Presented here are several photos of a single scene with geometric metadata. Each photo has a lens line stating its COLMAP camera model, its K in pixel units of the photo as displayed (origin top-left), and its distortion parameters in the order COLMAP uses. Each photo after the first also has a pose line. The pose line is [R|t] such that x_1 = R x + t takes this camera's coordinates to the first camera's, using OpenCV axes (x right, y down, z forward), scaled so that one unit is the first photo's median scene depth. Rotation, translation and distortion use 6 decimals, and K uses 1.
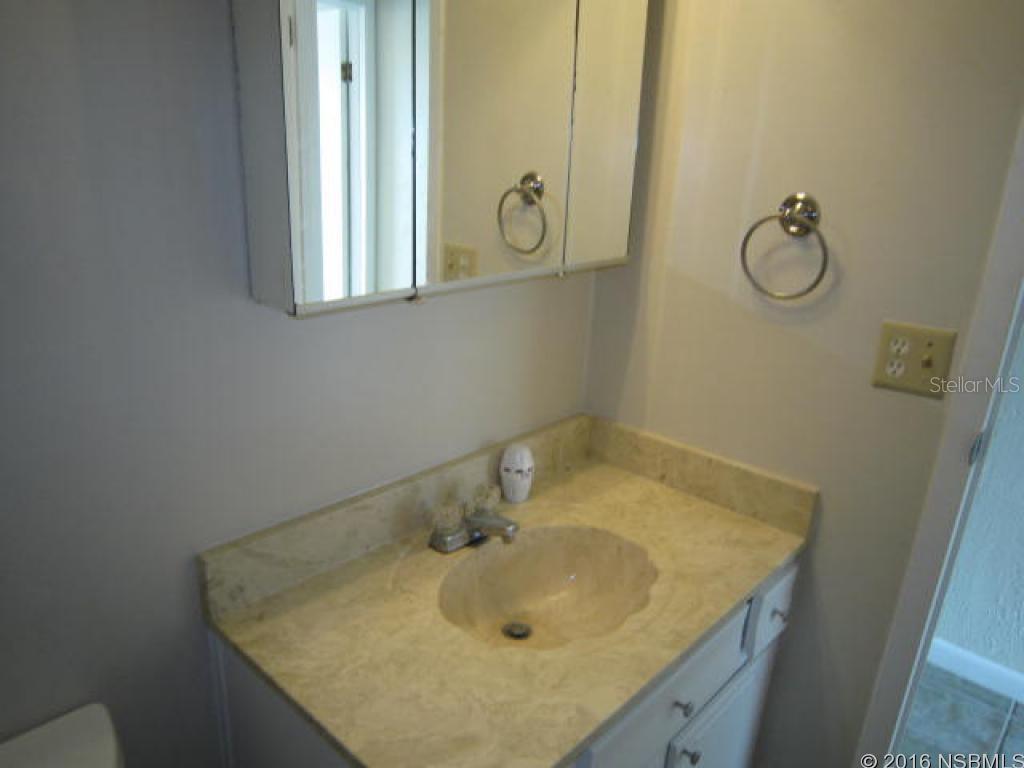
lens RADIAL K [[734.9, 0, 508.4], [0, 734.9, 383.7], [0, 0, 1]] dist [-0.056723, 0.024245]
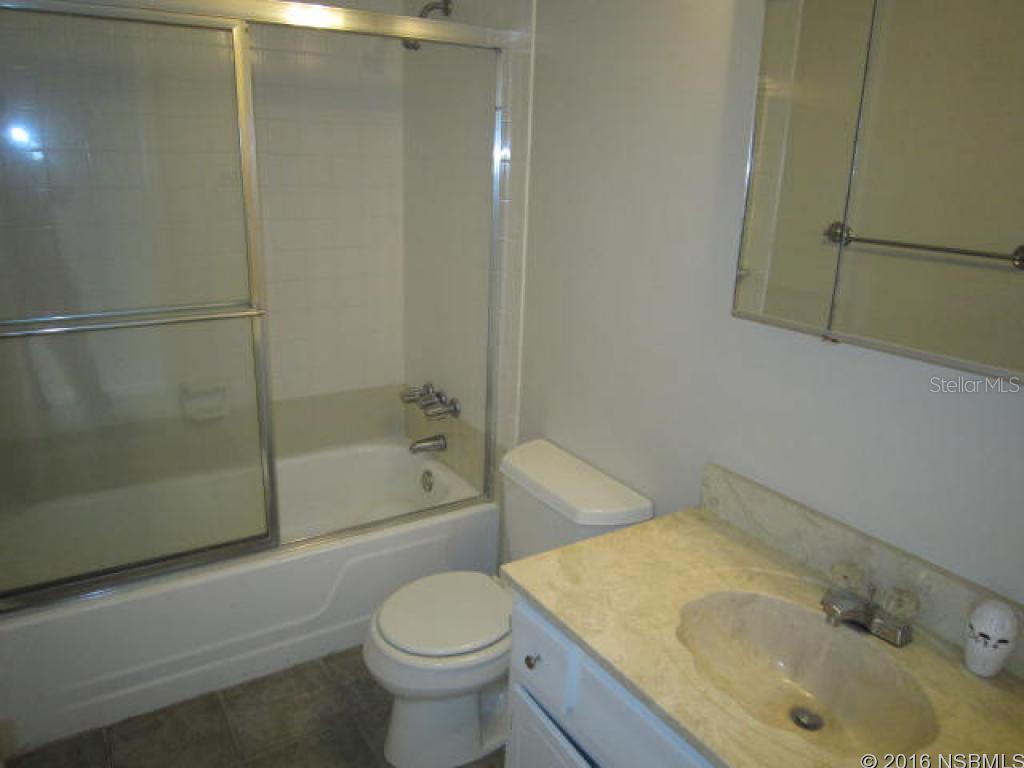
lens RADIAL K [[734.9, 0, 511.5], [0, 734.9, 381.8], [0, 0, 1]] dist [-0.056723, 0.024245]
pose [[-0.236694, 0.233615, -0.943080, 1.017831], [-0.354004, 0.883201, 0.307630, -0.223607], [0.904797, 0.406668, -0.126348, 0.702945]]
